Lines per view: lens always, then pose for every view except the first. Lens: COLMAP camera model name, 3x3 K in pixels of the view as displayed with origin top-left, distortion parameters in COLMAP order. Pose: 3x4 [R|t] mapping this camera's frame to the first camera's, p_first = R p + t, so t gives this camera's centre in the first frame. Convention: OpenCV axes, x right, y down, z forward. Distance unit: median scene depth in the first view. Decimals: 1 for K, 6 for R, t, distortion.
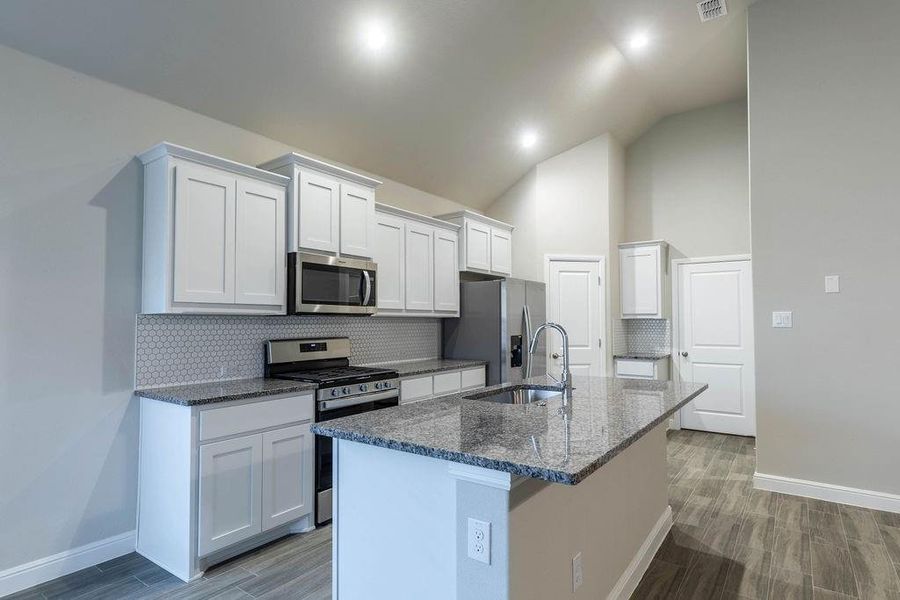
lens RADIAL K [[476.5, 0, 452.9], [0, 476.5, 306.7], [0, 0, 1]] dist [0.002955, 0.000785]
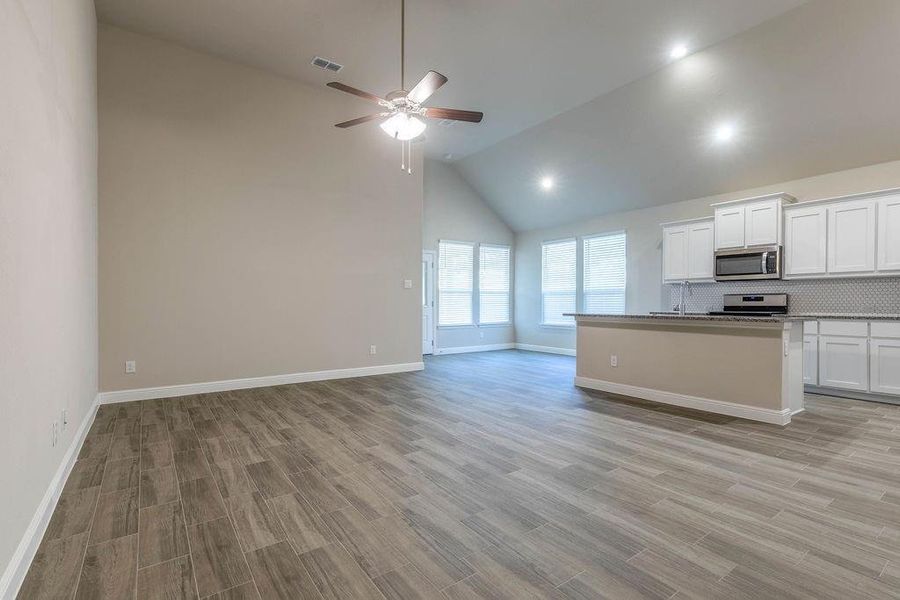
lens RADIAL K [[449.3, 0, 446.2], [0, 449.3, 301.2], [0, 0, 1]] dist [0.032848, -0.003375]
pose [[-0.315179, -0.003093, -0.949027, 1.505596], [0.030903, 0.999431, -0.013520, 0.072261], [0.948529, -0.033589, -0.314904, 0.397758]]
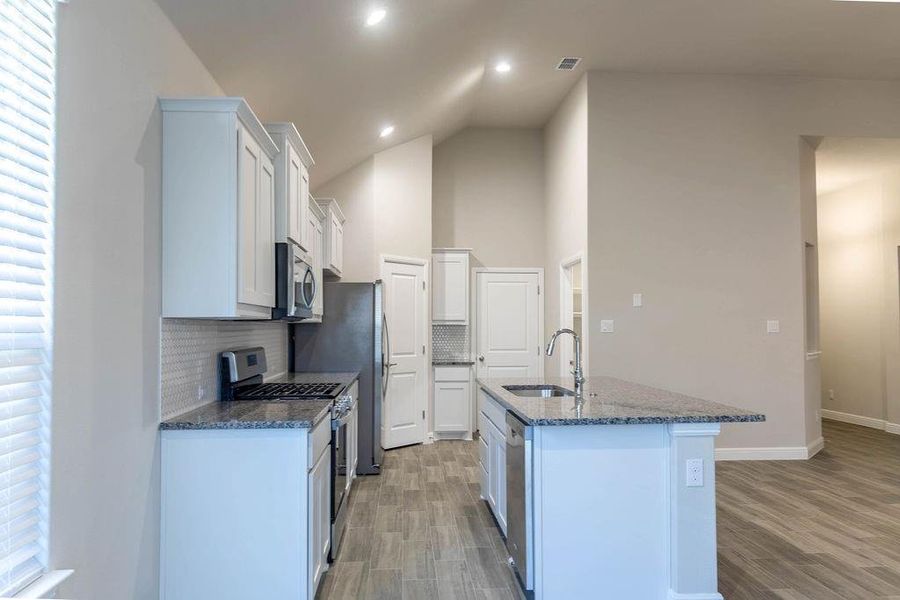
lens RADIAL K [[620.4, 0, 455.9], [0, 620.4, 308.0], [0, 0, 1]] dist [0.000764, -0.000670]
pose [[0.764870, 0.022235, 0.643801, -0.624304], [-0.022950, 0.999710, -0.007261, -0.001293], [-0.643776, -0.009221, 0.765159, -0.006362]]
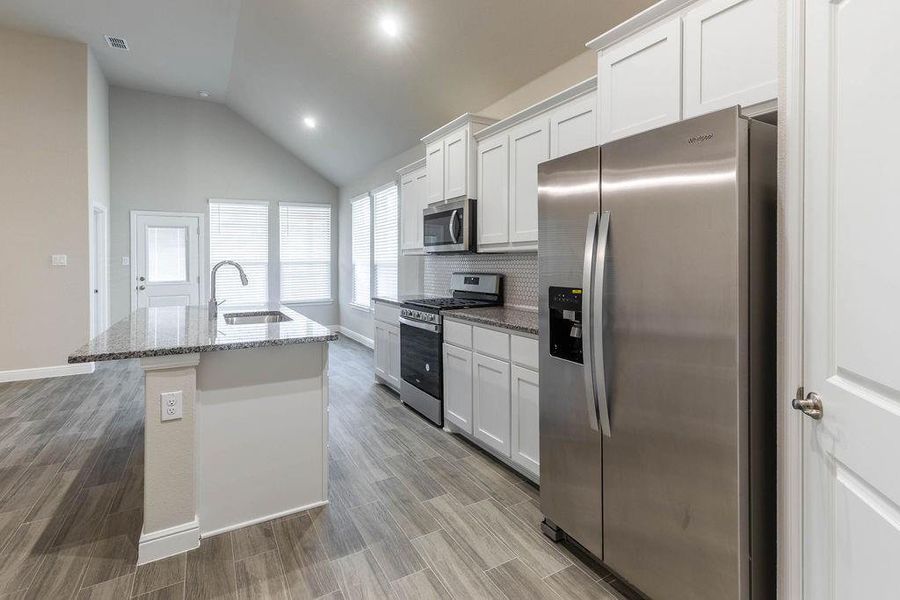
lens RADIAL K [[449.3, 0, 454.6], [0, 449.3, 258.6], [0, 0, 1]] dist [0.032848, -0.003375]
pose [[-0.426189, 0.001559, -0.904633, 0.644152], [0.040580, 0.999025, -0.017397, 0.043424], [0.903724, -0.044124, -0.425836, 1.276933]]
